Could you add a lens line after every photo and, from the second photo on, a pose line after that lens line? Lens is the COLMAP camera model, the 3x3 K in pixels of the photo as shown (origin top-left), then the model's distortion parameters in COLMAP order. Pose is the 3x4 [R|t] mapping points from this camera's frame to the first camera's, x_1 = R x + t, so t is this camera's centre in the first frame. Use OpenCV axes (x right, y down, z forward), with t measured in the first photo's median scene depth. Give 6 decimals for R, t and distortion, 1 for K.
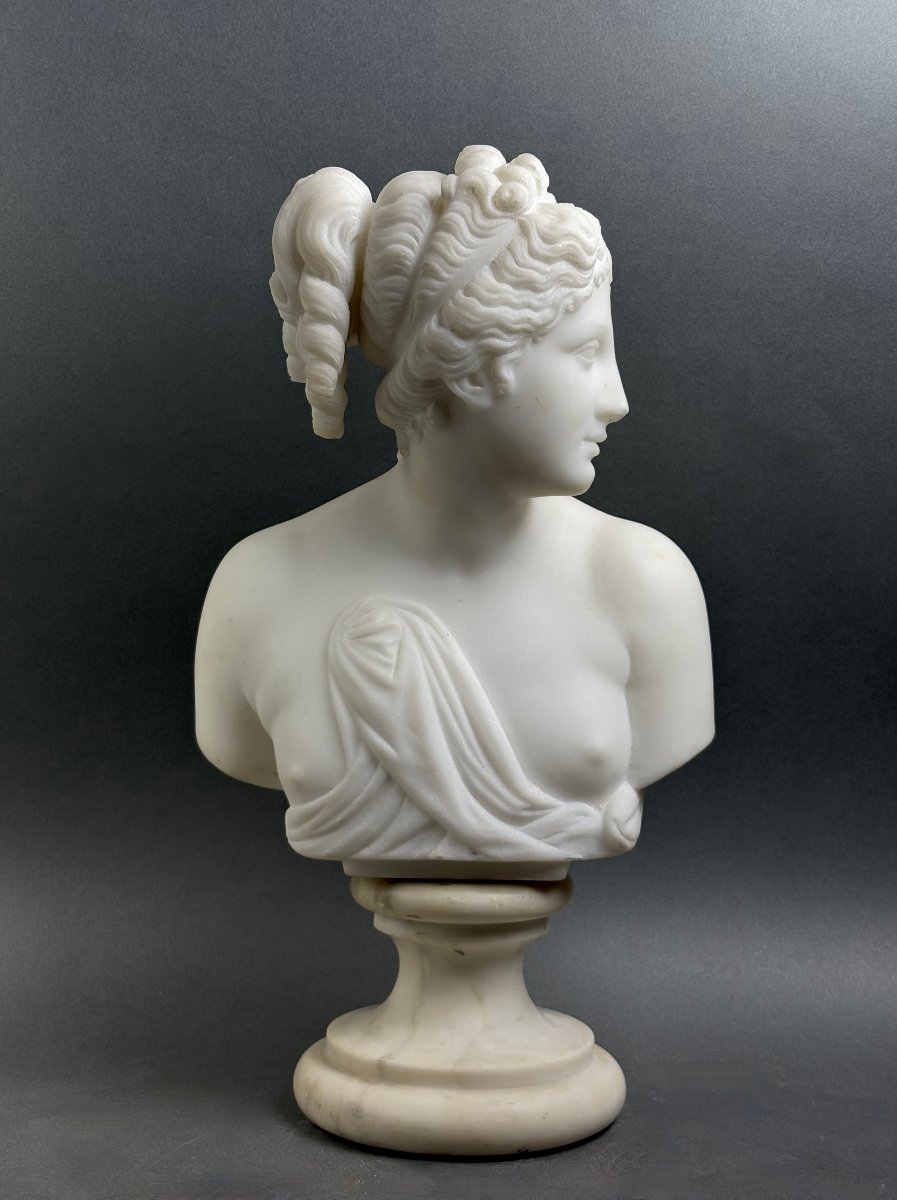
lens RADIAL K [[1820.7, 0, 443.7], [0, 1820.7, 623.6], [0, 0, 1]] dist [0.180452, -0.594386]
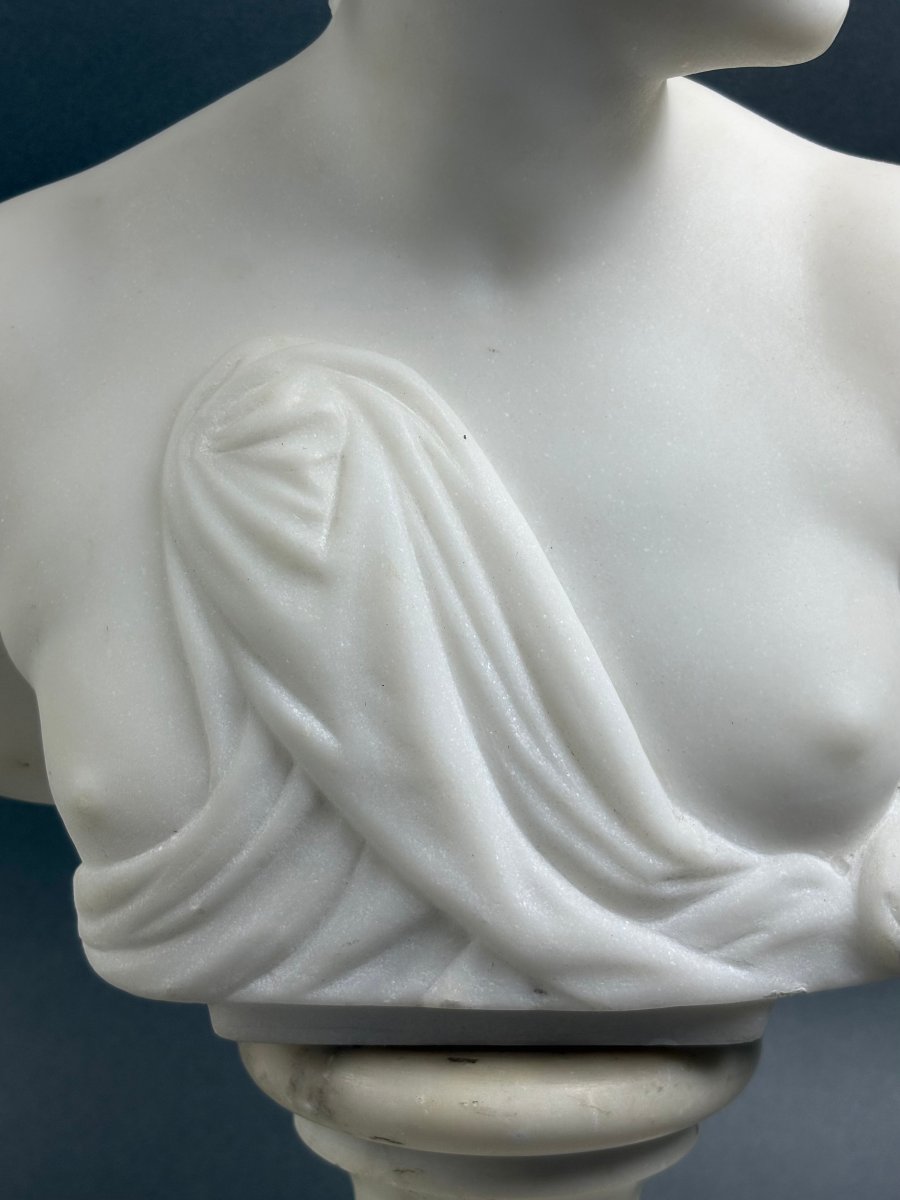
lens RADIAL K [[1801.3, 0, 450.0], [0, 1801.3, 600.0], [0, 0, 1]] dist [0.223138, -0.809473]
pose [[0.999769, -0.013321, 0.016842, -0.007950], [0.012074, 0.997325, 0.072093, 0.013171], [-0.017757, -0.071873, 0.997256, 0.611136]]
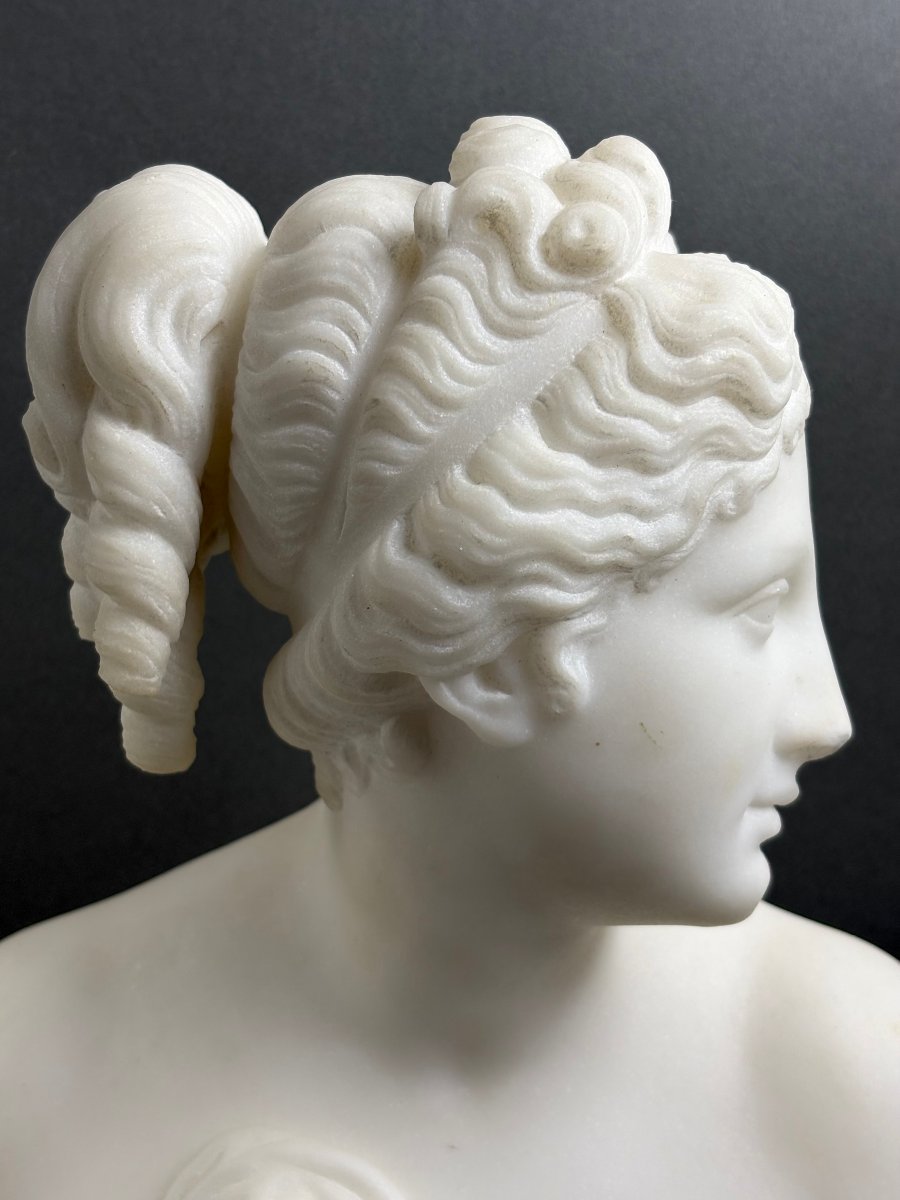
lens RADIAL K [[1801.3, 0, 450.0], [0, 1801.3, 600.0], [0, 0, 1]] dist [0.223138, -0.809473]
pose [[0.999923, 0.011934, -0.003265, 0.008323], [-0.012015, 0.999589, -0.026045, -0.133772], [0.002953, 0.026083, 0.999655, 0.566703]]
